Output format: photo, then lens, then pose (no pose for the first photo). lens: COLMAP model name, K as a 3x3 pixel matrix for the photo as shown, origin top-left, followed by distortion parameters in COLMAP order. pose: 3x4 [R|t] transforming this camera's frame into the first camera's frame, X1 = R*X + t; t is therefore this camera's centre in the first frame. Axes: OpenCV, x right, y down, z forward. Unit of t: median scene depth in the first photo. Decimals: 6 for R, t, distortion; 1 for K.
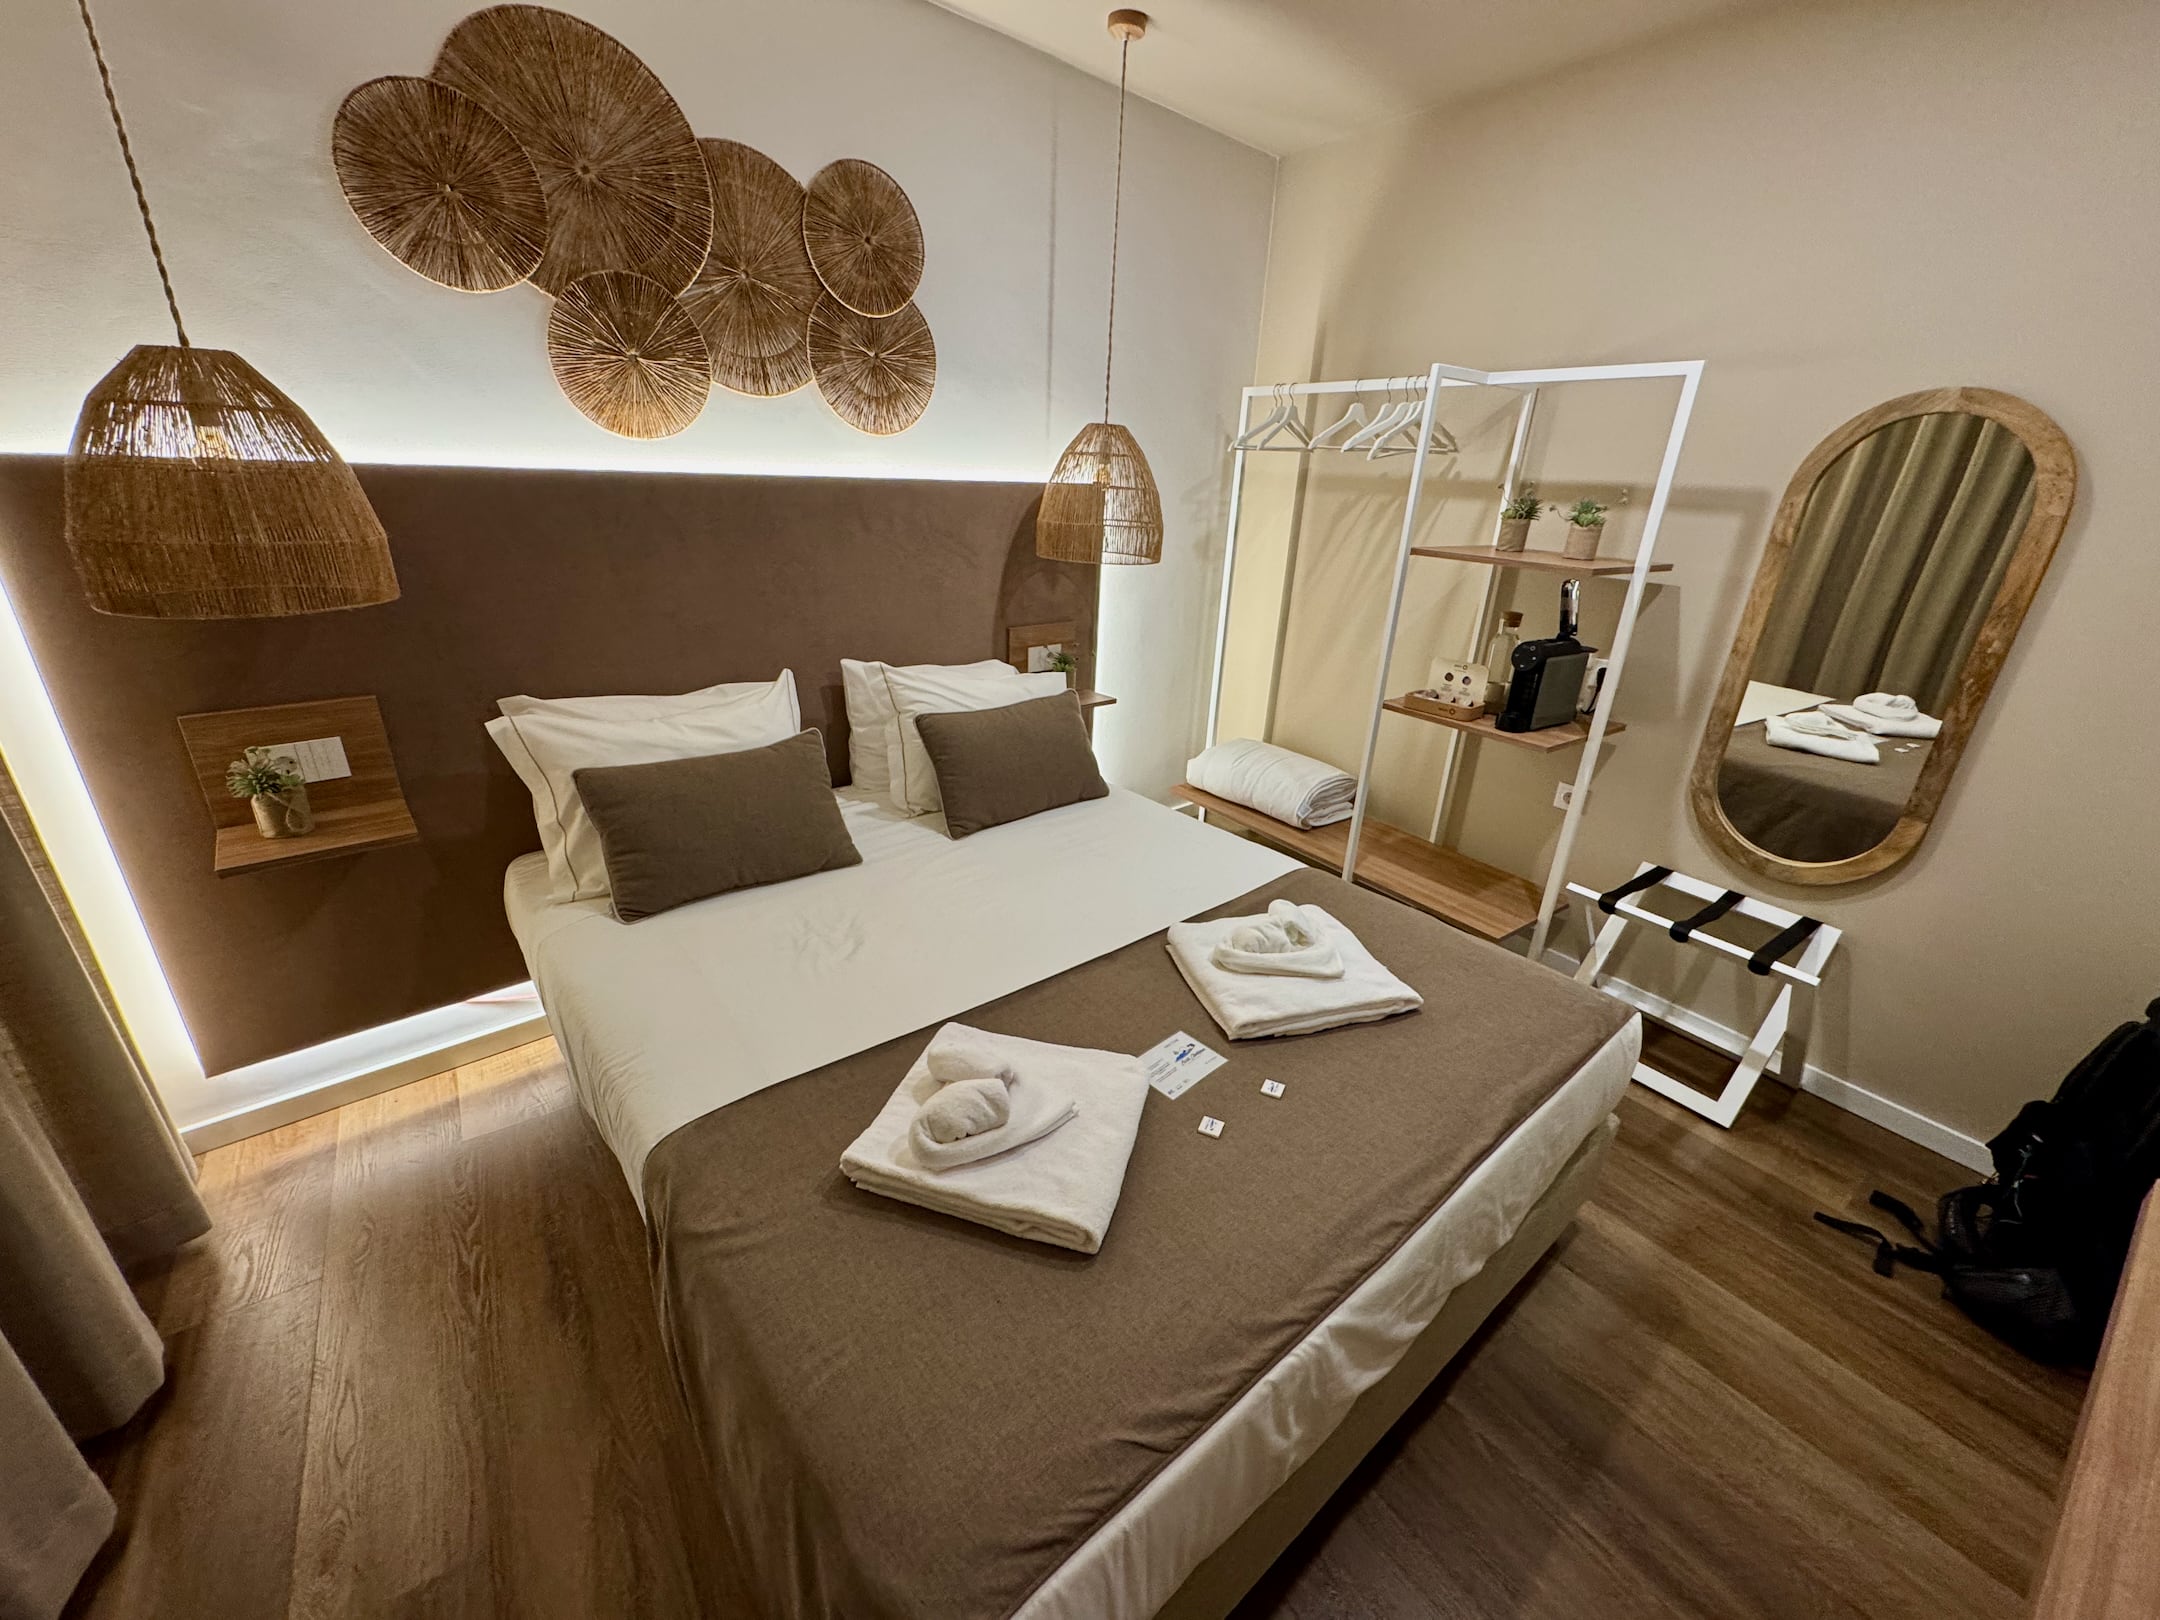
lens RADIAL K [[854.1, 0, 1080.0], [0, 854.1, 810.0], [0, 0, 1]] dist [-0.002012, -0.000011]
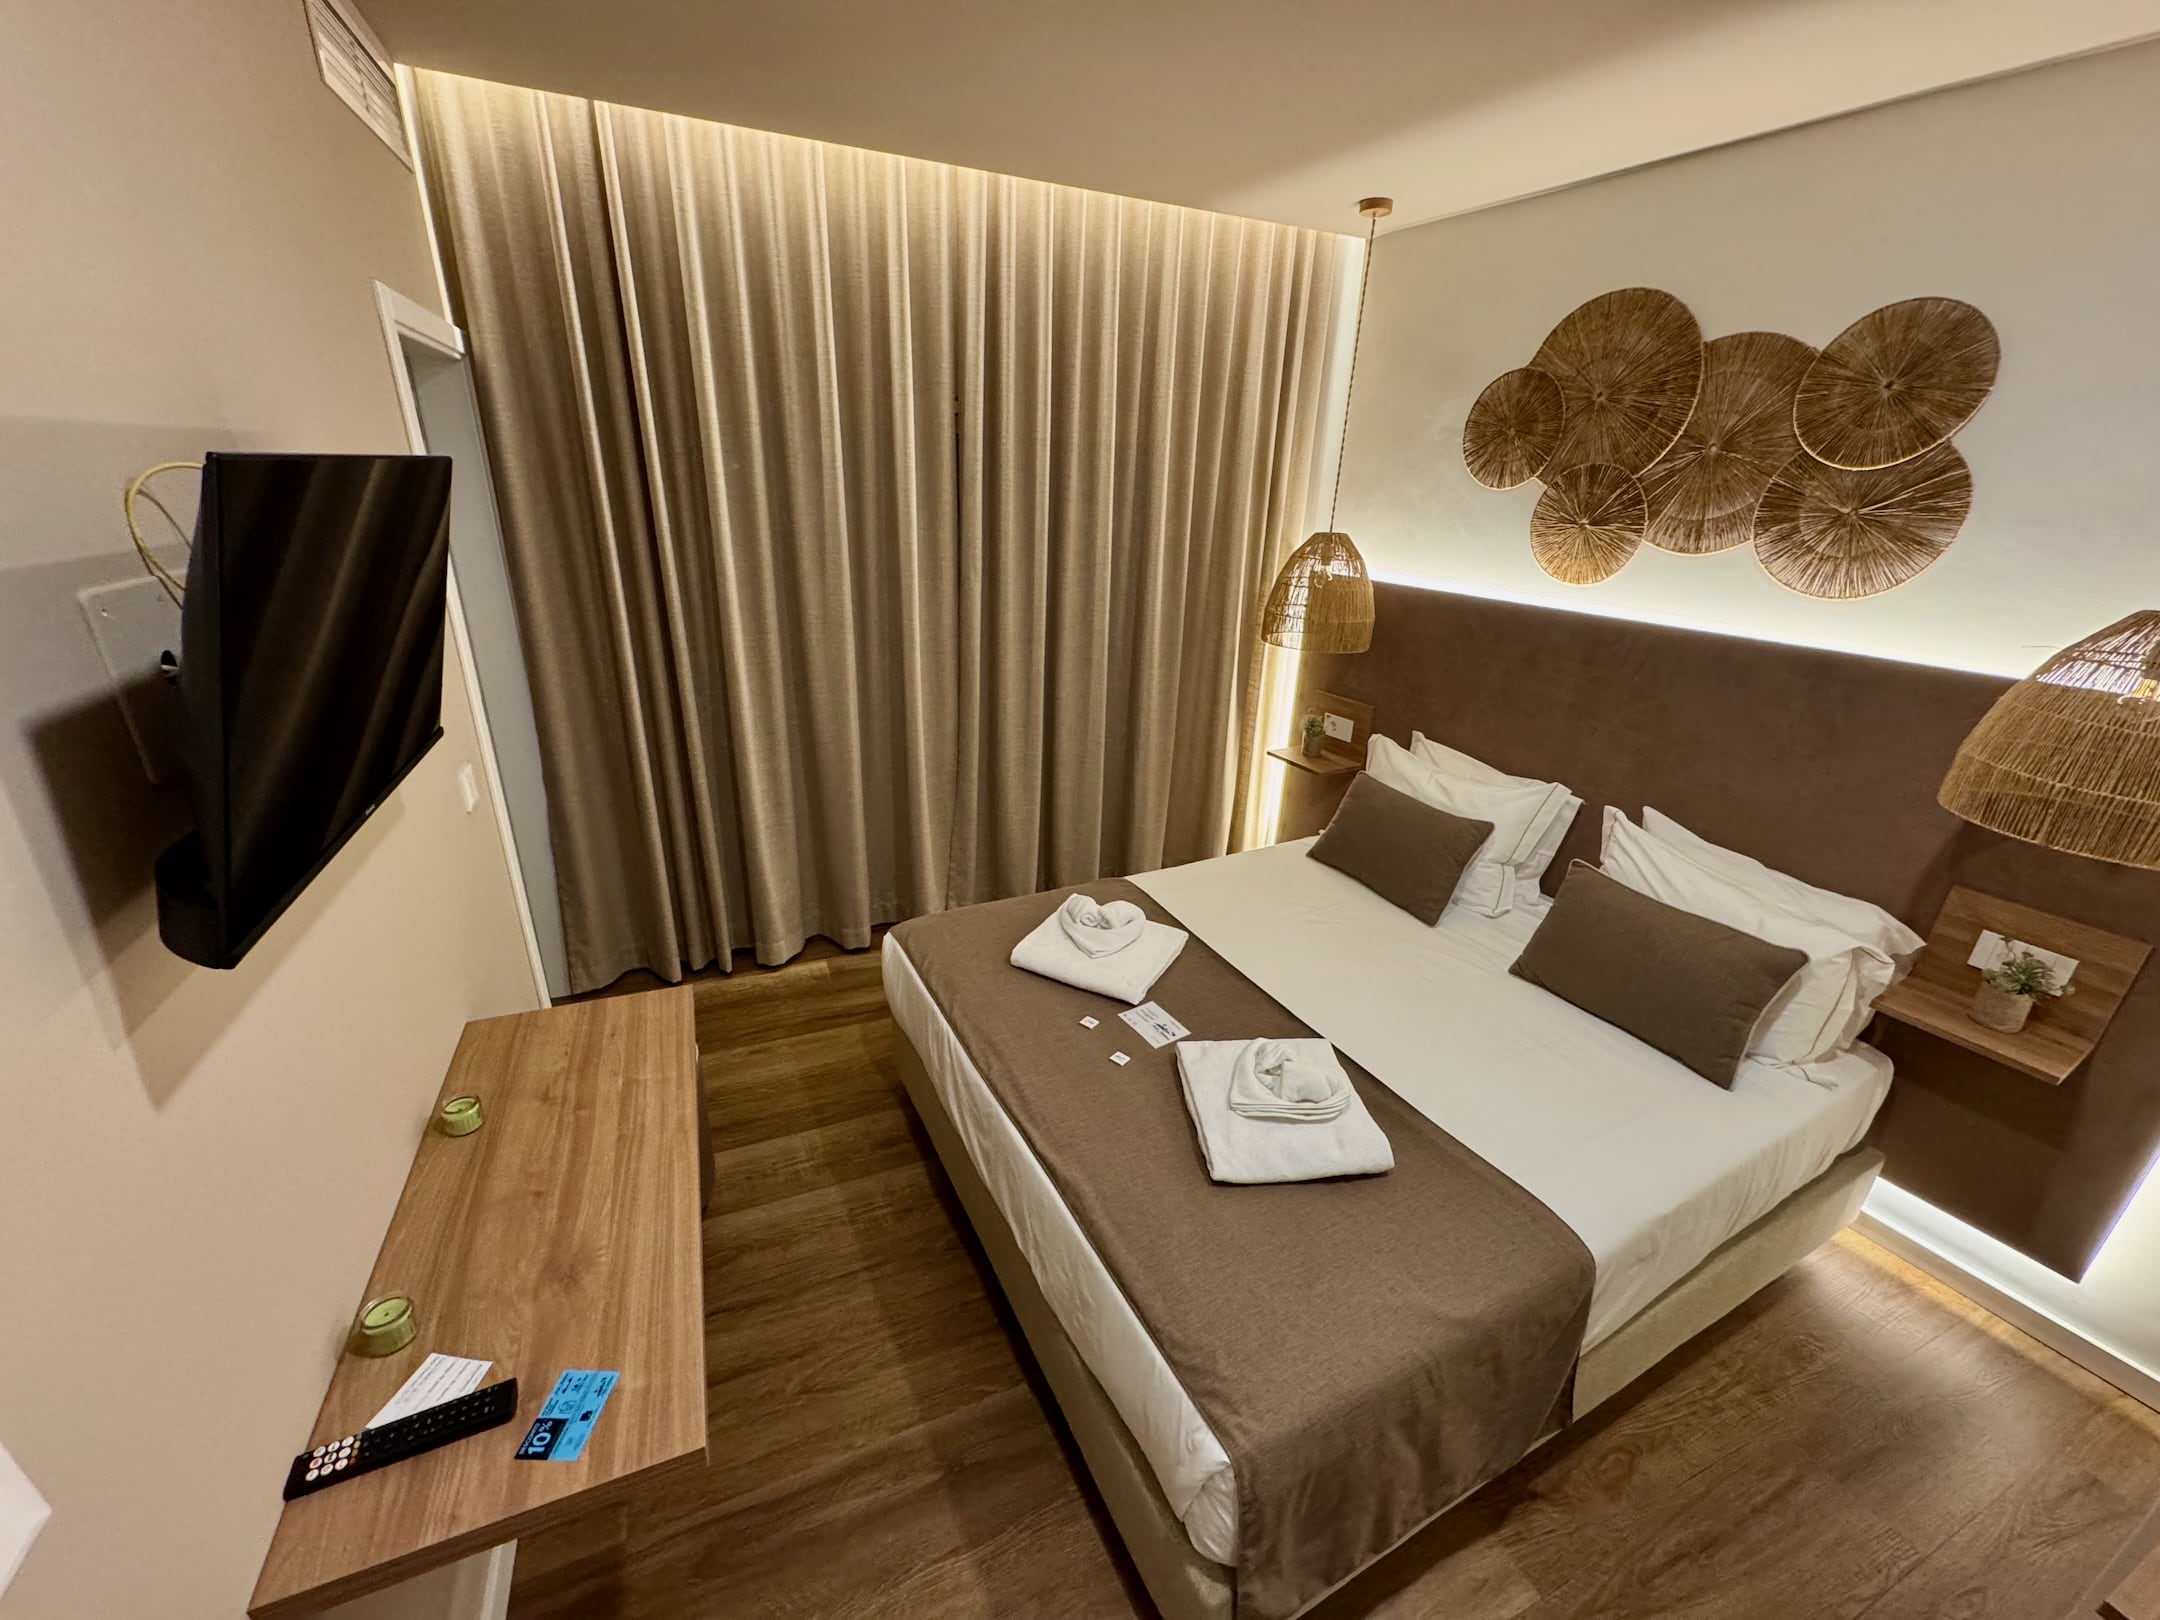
lens RADIAL K [[854.1, 0, 1080.0], [0, 854.1, 810.0], [0, 0, 1]] dist [-0.002012, -0.000011]
pose [[-0.203397, 0.310345, -0.928610, 1.004110], [-0.408615, 0.834986, 0.368556, -0.348859], [0.889755, 0.454407, -0.043022, 0.599208]]
